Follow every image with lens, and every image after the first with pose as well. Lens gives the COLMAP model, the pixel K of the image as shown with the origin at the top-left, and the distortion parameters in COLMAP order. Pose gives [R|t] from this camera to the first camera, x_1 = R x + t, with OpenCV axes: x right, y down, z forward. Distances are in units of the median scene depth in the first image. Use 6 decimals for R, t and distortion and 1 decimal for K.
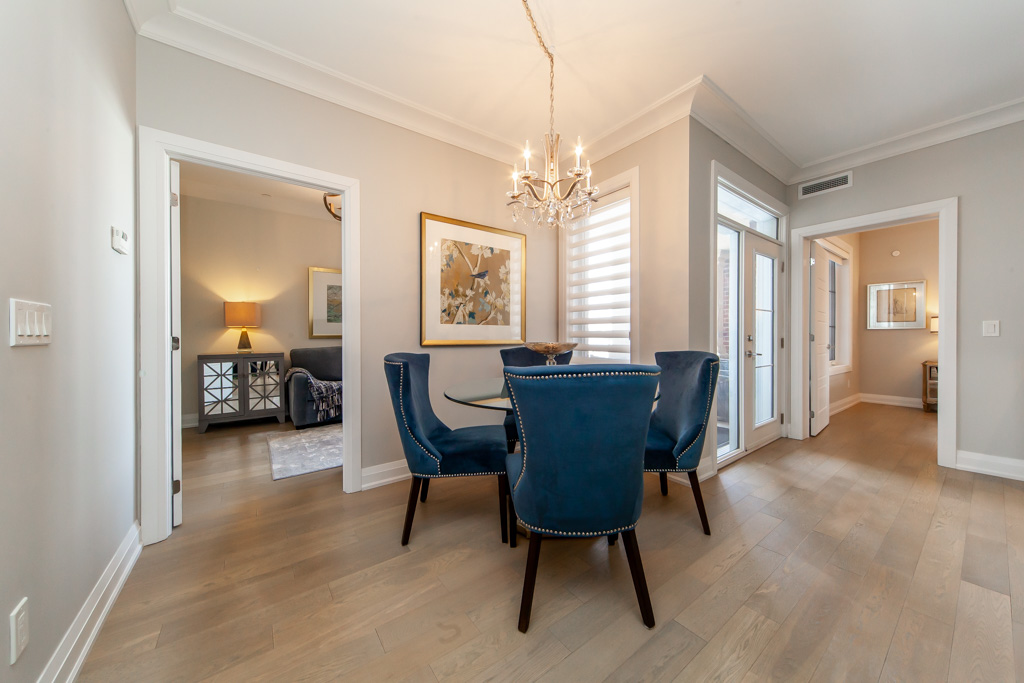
lens RADIAL K [[357.8, 0, 508.6], [0, 357.8, 337.3], [0, 0, 1]] dist [0.003950, -0.000737]
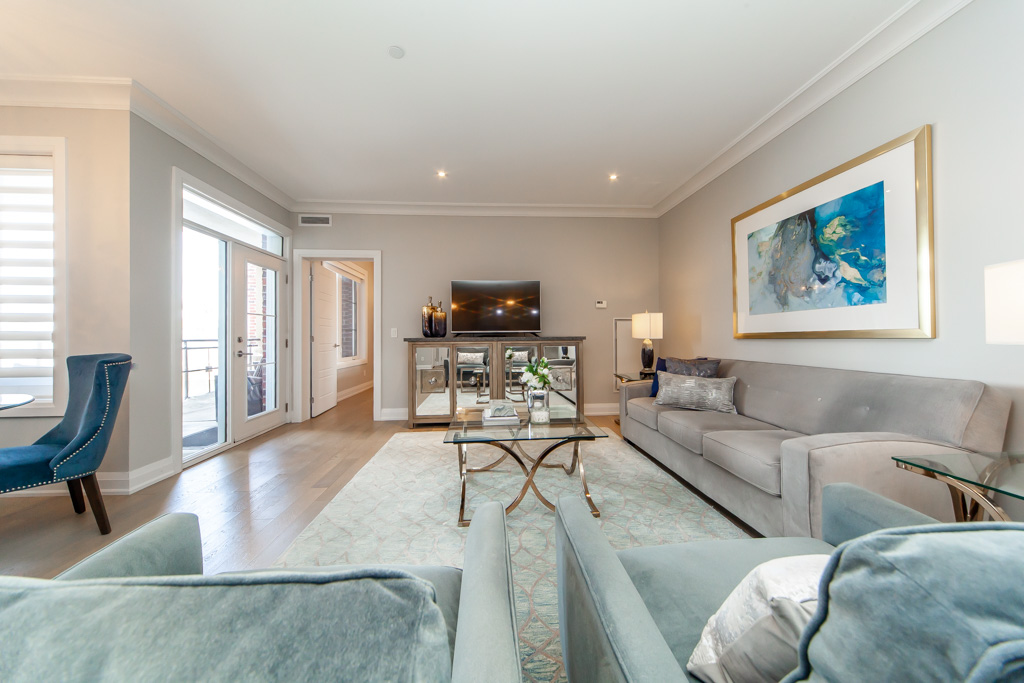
lens RADIAL K [[357.8, 0, 502.5], [0, 357.8, 334.7], [0, 0, 1]] dist [0.003950, -0.000737]
pose [[0.546069, 0.004747, 0.837727, 0.205454], [0.004765, 0.999950, -0.008772, 0.000924], [-0.837726, 0.008782, 0.546020, -0.310210]]
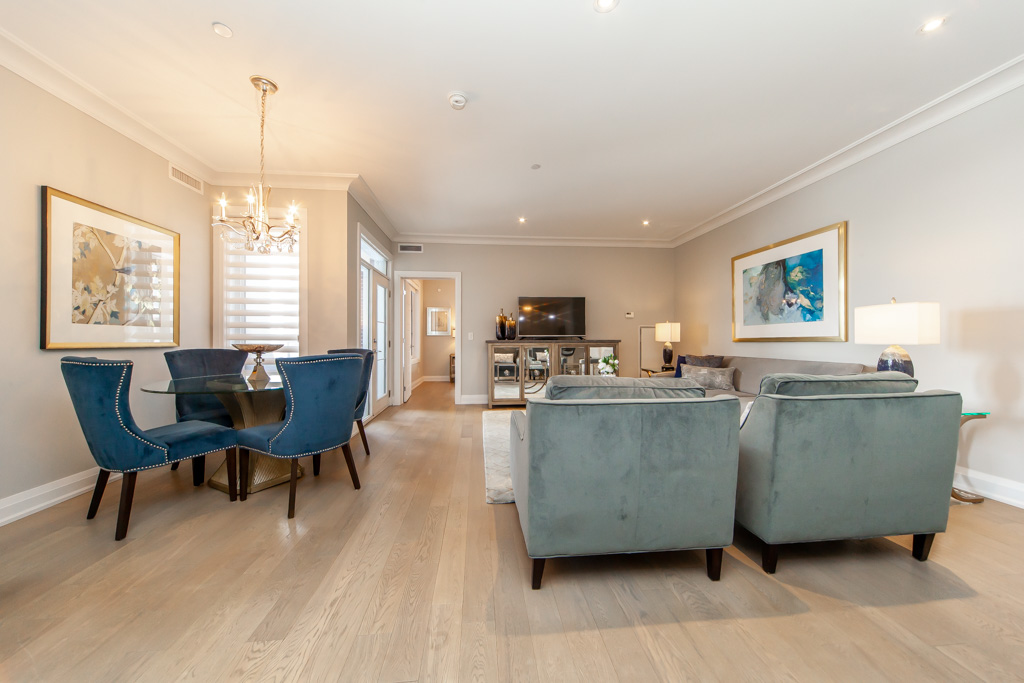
lens RADIAL K [[357.8, 0, 507.3], [0, 357.8, 341.2], [0, 0, 1]] dist [0.003950, -0.000737]
pose [[0.525832, -0.000841, 0.850588, -0.343656], [-0.000189, 0.999999, 0.001106, 0.002497], [-0.850588, -0.000742, 0.525832, -0.290353]]
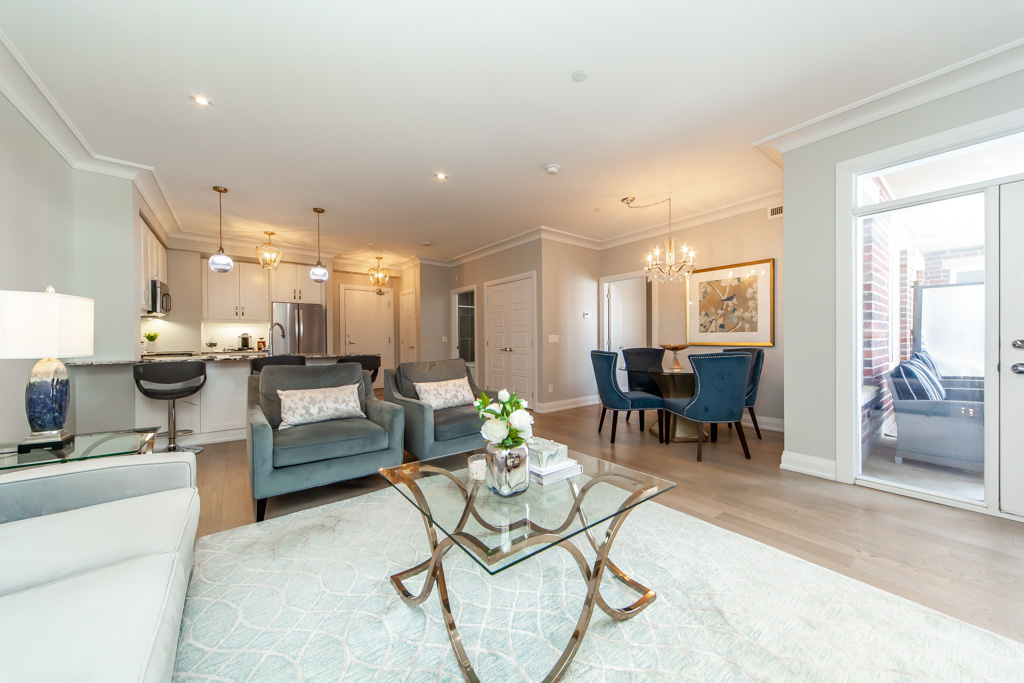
lens RADIAL K [[357.8, 0, 510.3], [0, 357.8, 339.8], [0, 0, 1]] dist [0.003950, -0.000737]
pose [[0.023366, 0.003811, -0.999720, 1.388021], [0.013611, 0.999899, 0.004129, -0.022396], [0.999634, -0.013703, 0.023312, 0.058683]]
